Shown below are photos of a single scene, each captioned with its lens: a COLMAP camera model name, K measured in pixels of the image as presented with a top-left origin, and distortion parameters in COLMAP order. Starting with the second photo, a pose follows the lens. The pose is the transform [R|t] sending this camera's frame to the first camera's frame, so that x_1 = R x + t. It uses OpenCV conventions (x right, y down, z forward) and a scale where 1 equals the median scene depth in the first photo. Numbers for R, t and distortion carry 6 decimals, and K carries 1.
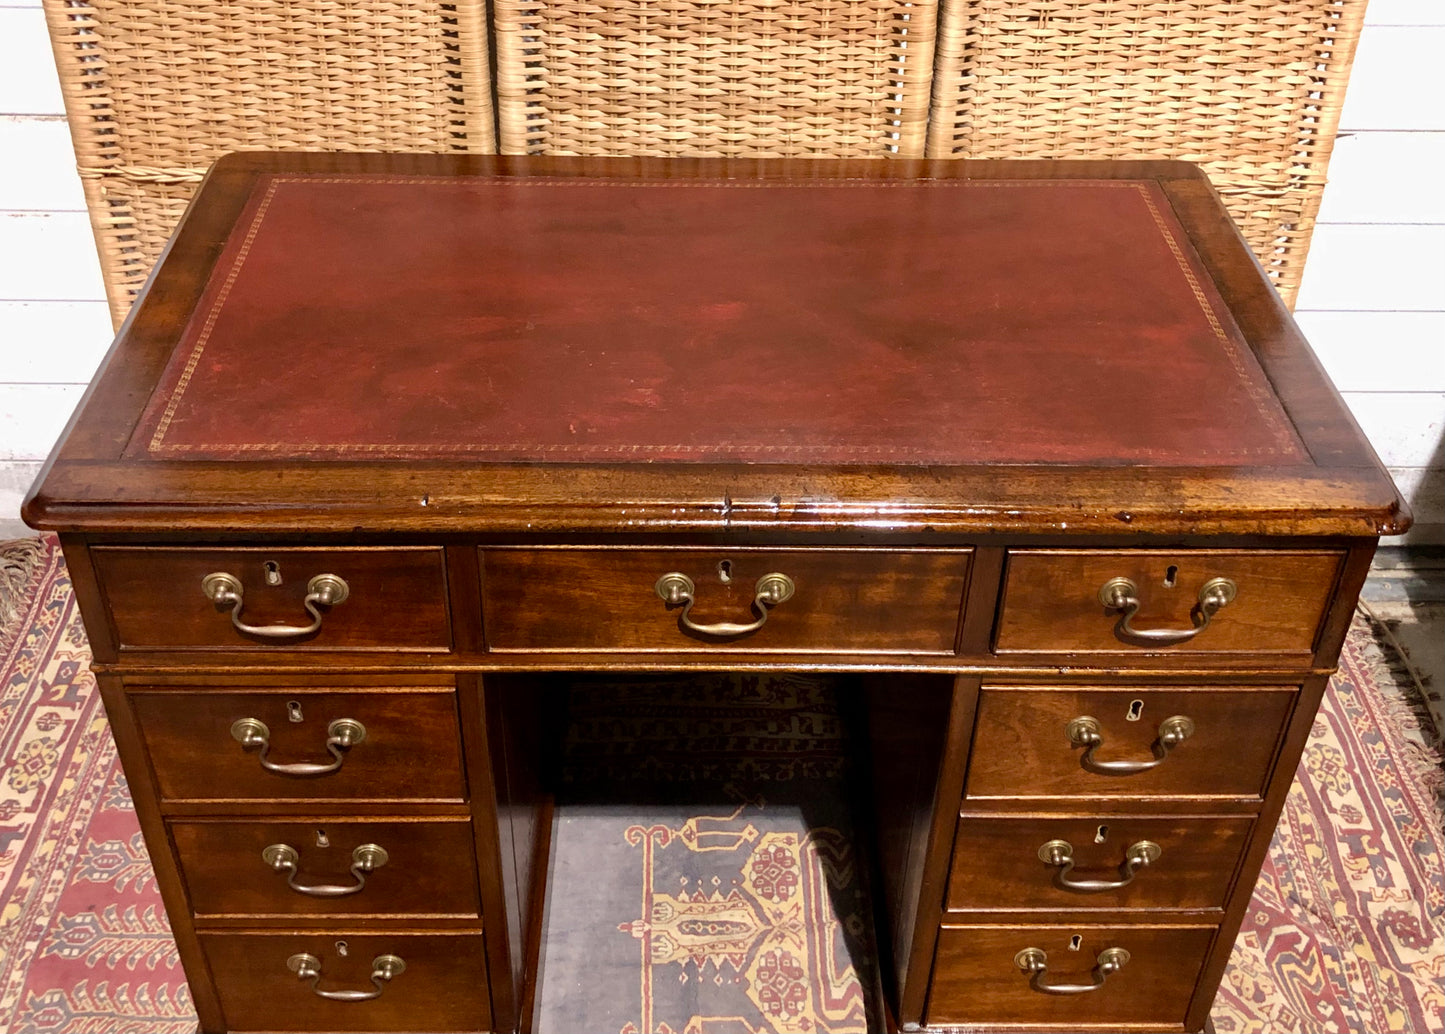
lens RADIAL K [[1555.9, 0, 728.8], [0, 1555.9, 470.0], [0, 0, 1]] dist [0.007528, 0.000000]
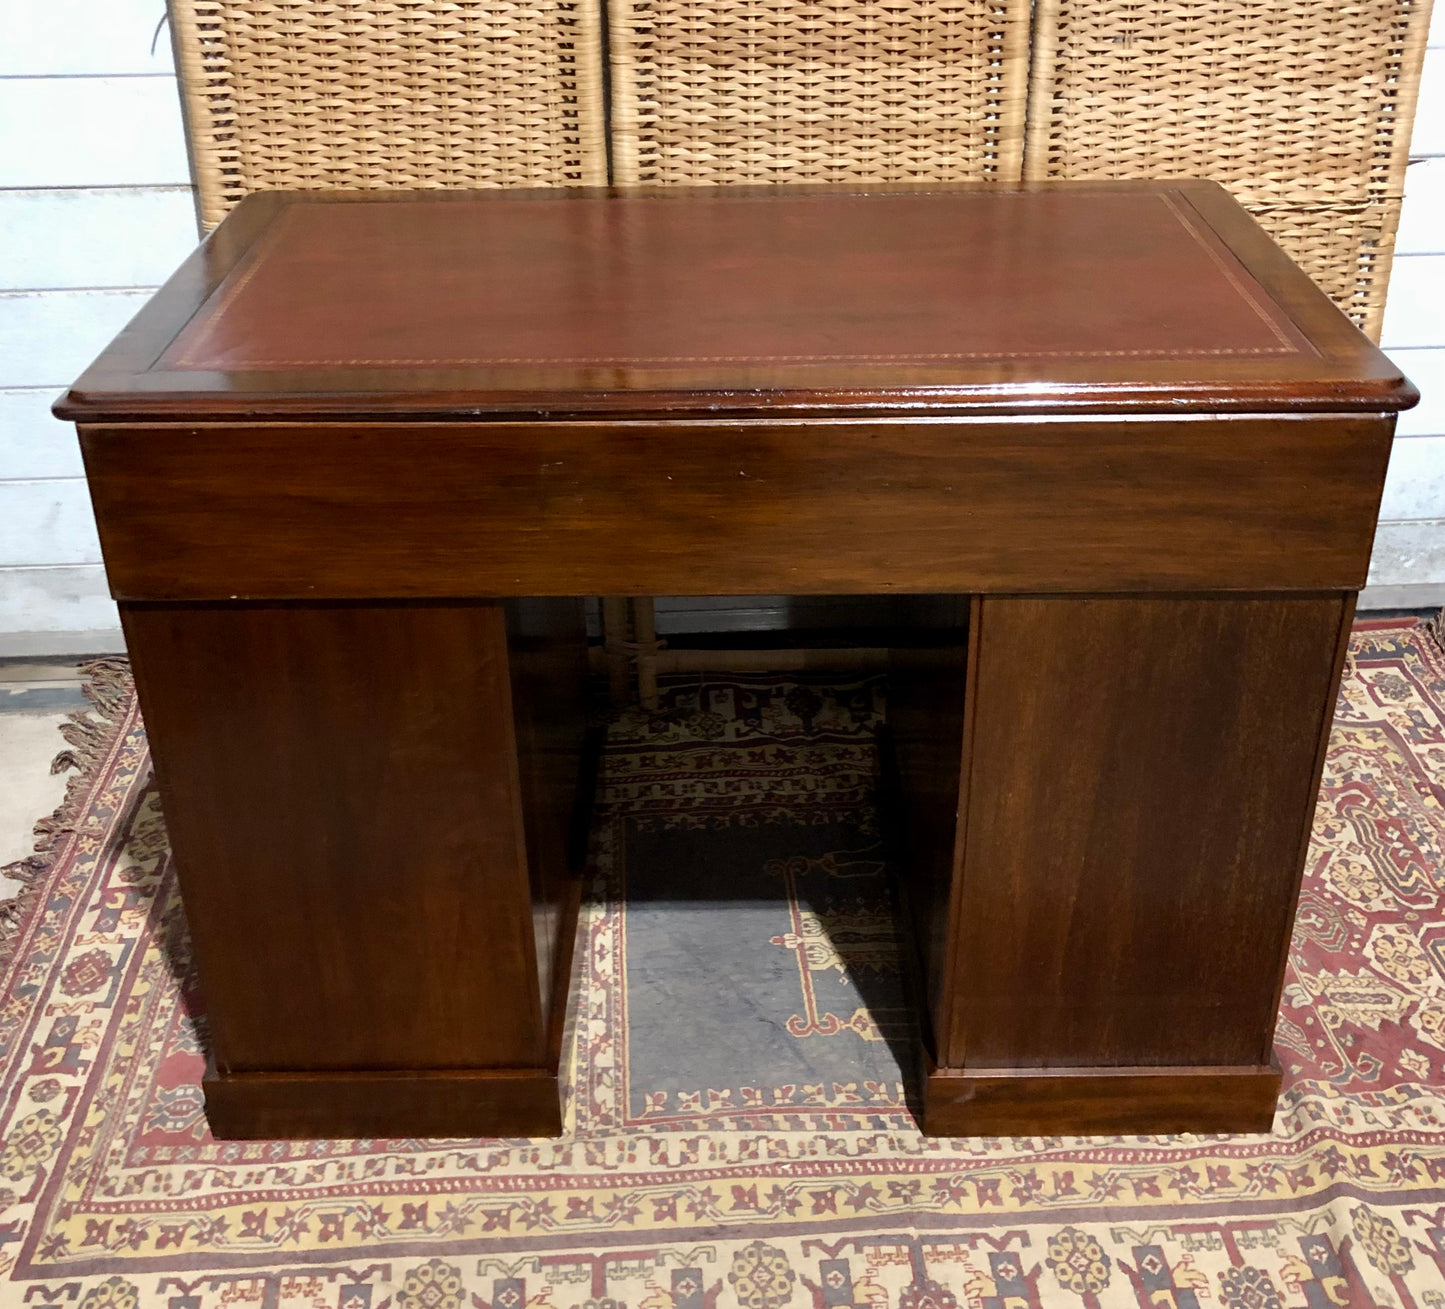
lens RADIAL K [[1698.0, 0, 725.4], [0, 1698.0, 636.8], [0, 0, 1]] dist [0.001210, 0.000000]
pose [[0.998966, -0.043134, 0.014337, -0.104231], [0.044629, 0.990594, -0.129348, 0.248476], [-0.008623, 0.129854, 0.991496, -0.086517]]
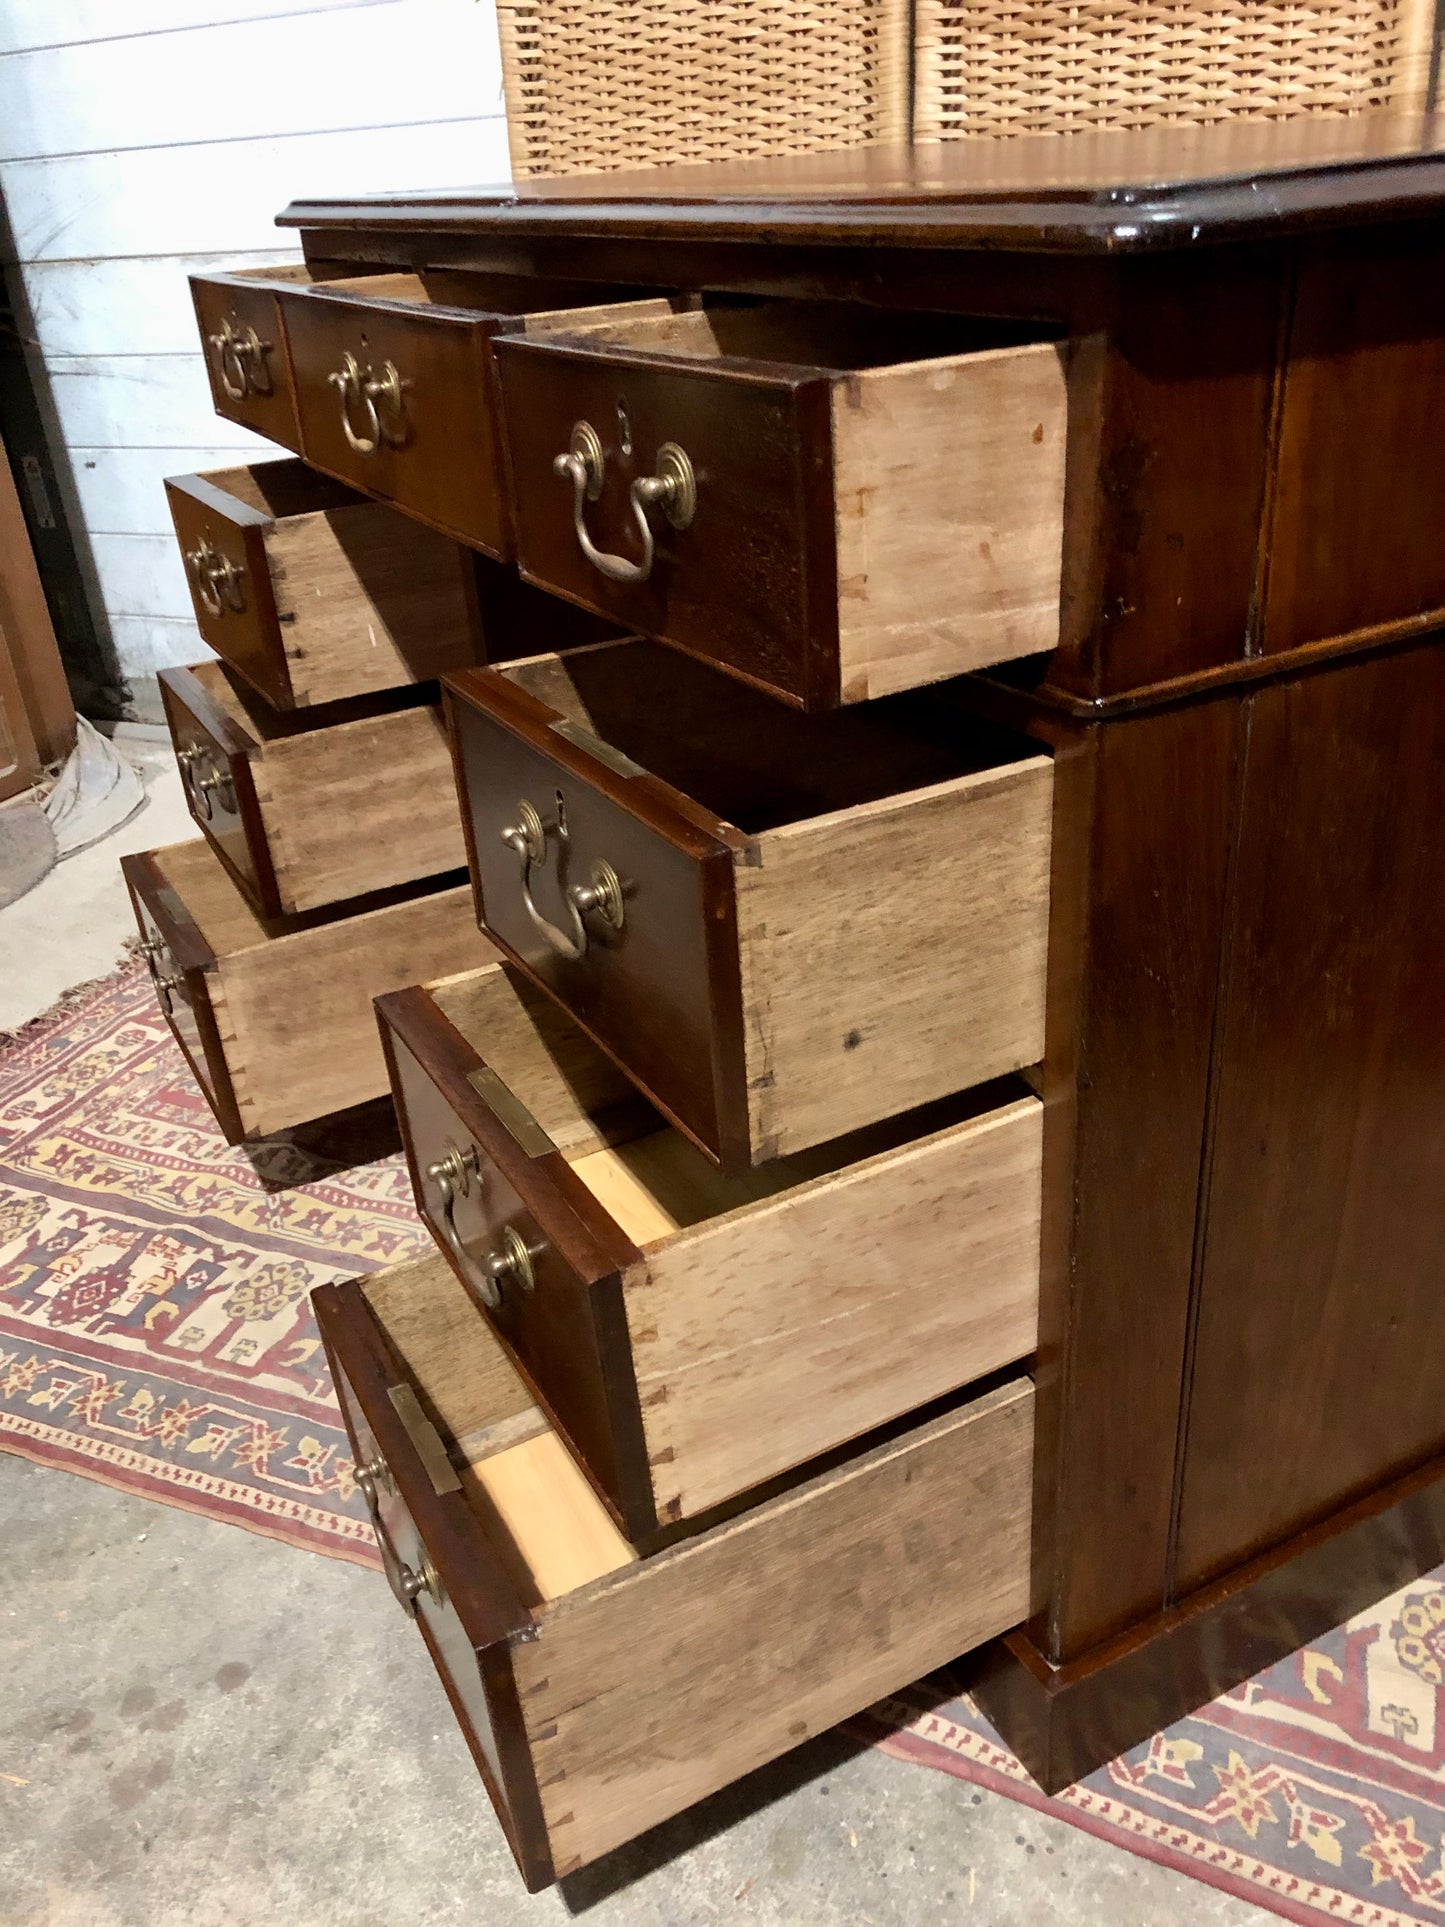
lens RADIAL K [[1608.3, 0, 724.9], [0, 1608.3, 952.9], [0, 0, 1]] dist [0.052919, -0.057571]
pose [[0.890334, 0.120197, -0.439155, 0.228105], [-0.189818, 0.974695, -0.118058, 0.357039], [0.413853, 0.188471, 0.890620, 0.207055]]
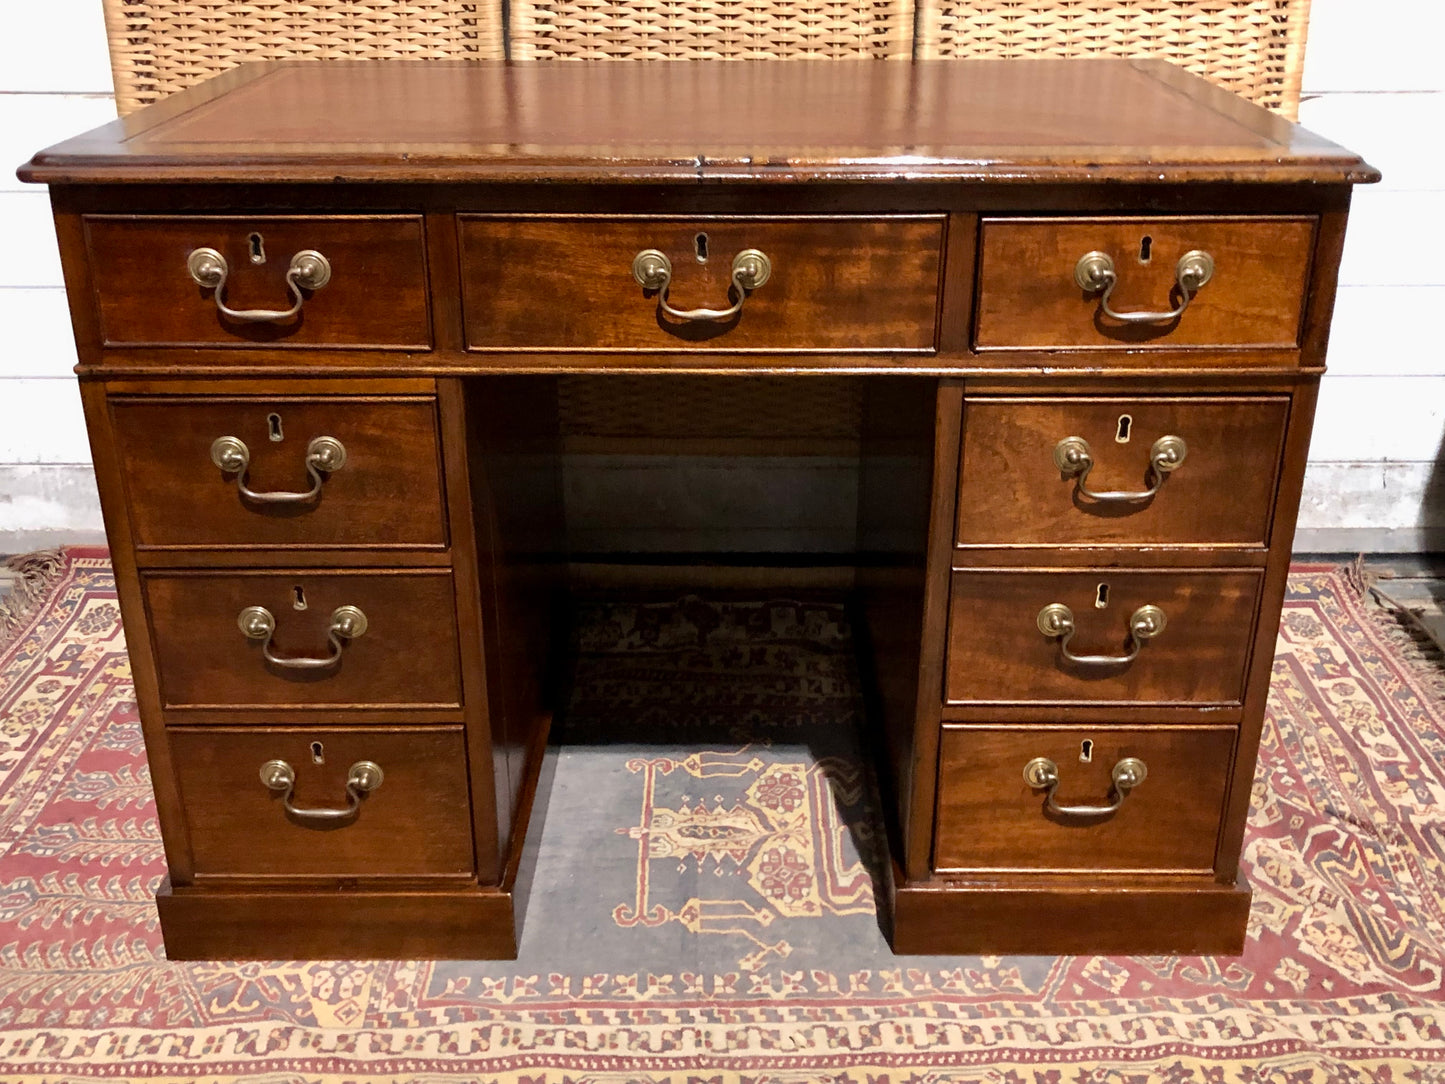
lens RADIAL K [[1528.9, 0, 736.0], [0, 1528.9, 523.1], [0, 0, 1]] dist [0.002043, 0.000000]
pose [[0.999570, -0.014302, -0.025610, 0.030190], [0.008336, 0.975581, -0.219480, 0.320467], [0.028124, 0.219172, 0.975281, 0.049085]]
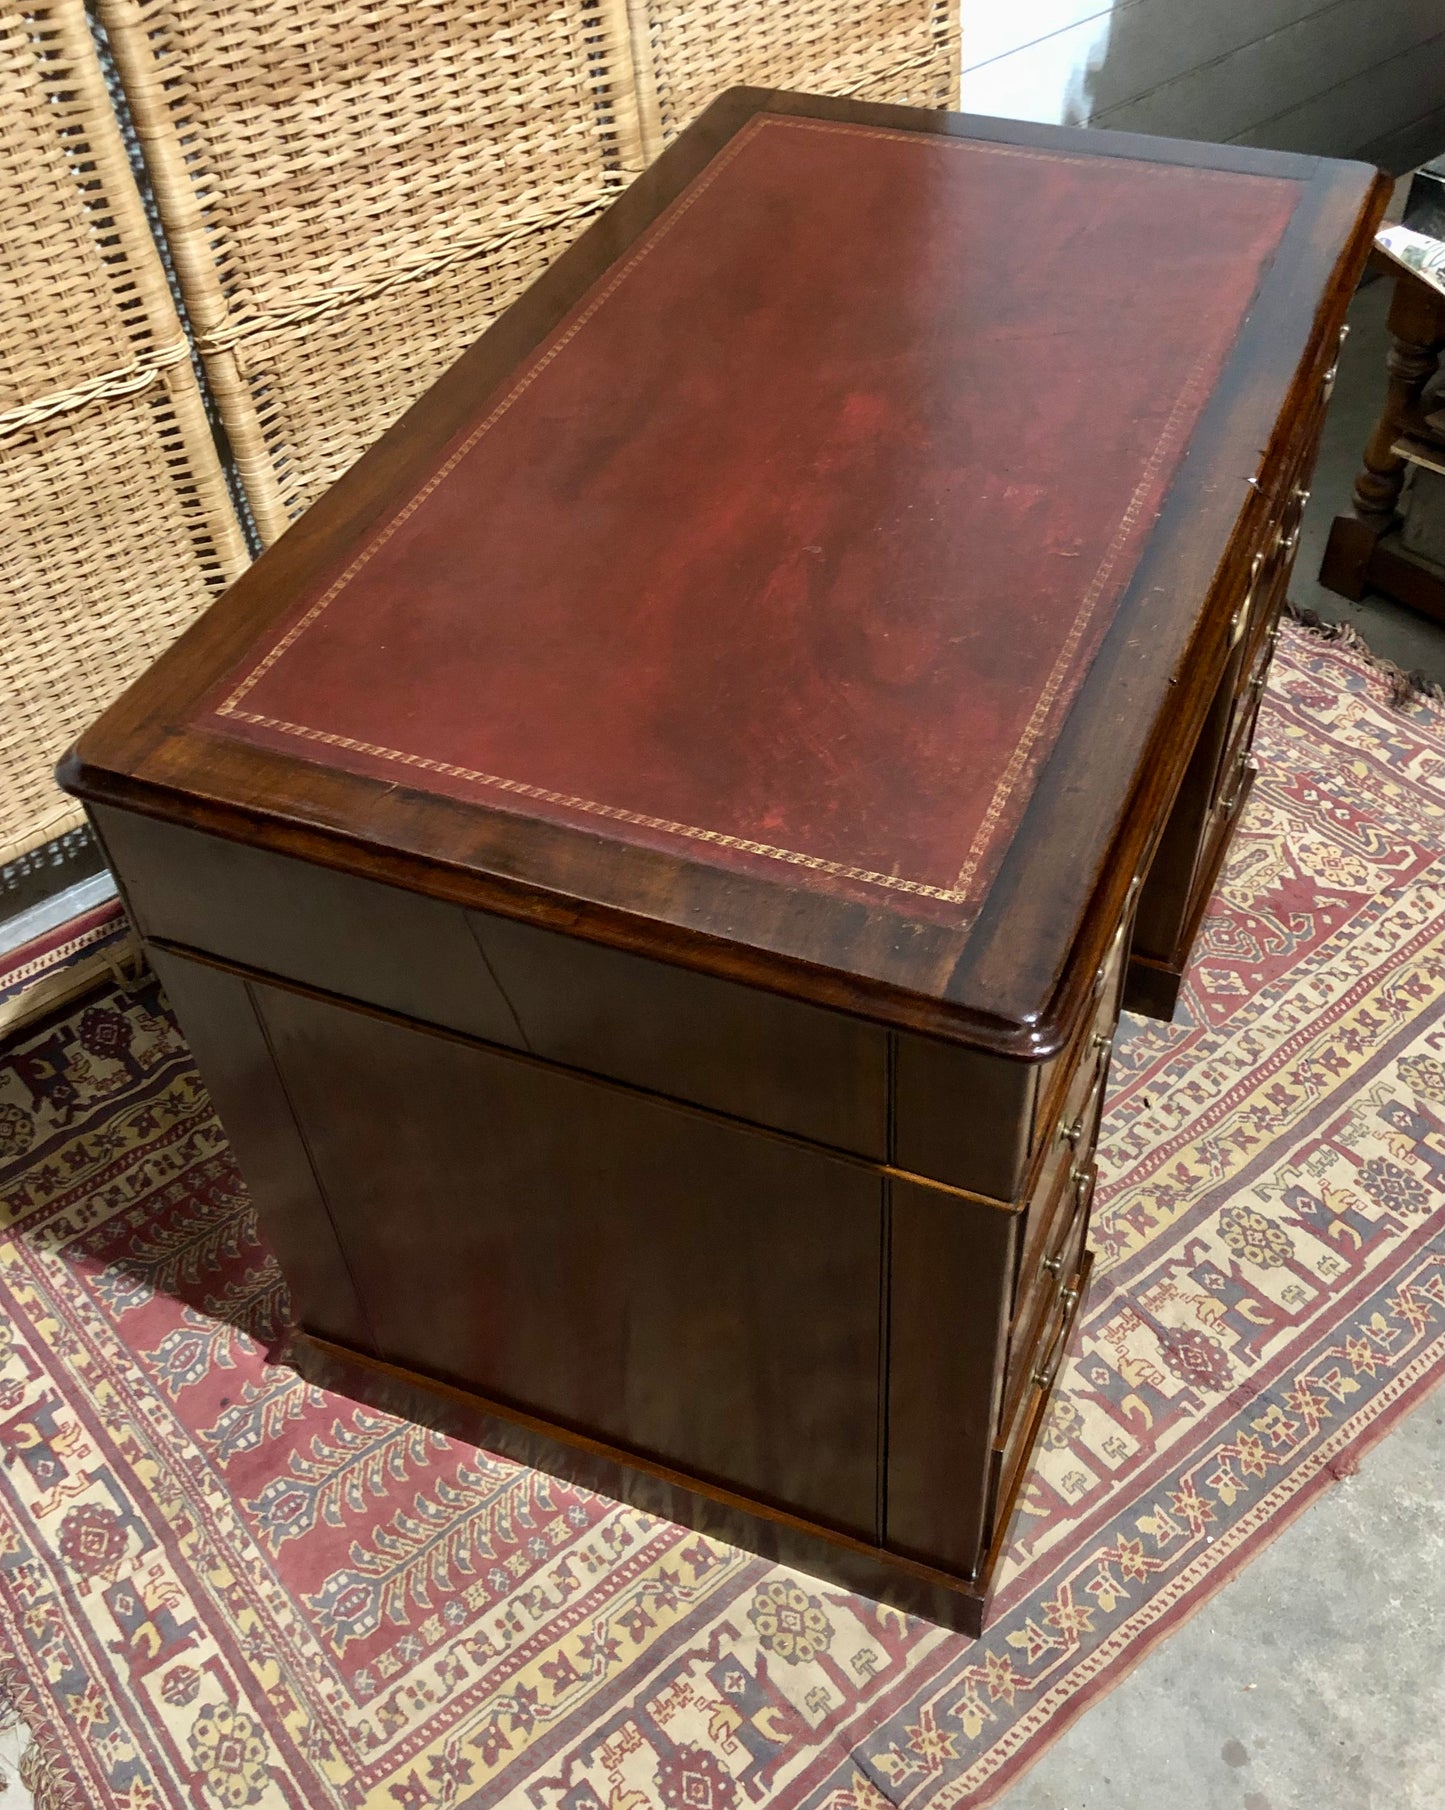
lens RADIAL K [[1767.9, 0, 718.0], [0, 1767.9, 905.0], [0, 0, 1]] dist [0.017197, 0.000000]
pose [[0.792862, -0.482010, 0.372876, -0.423073], [0.417514, 0.875358, 0.243782, -0.051033], [-0.443905, -0.037604, 0.895284, 0.087499]]
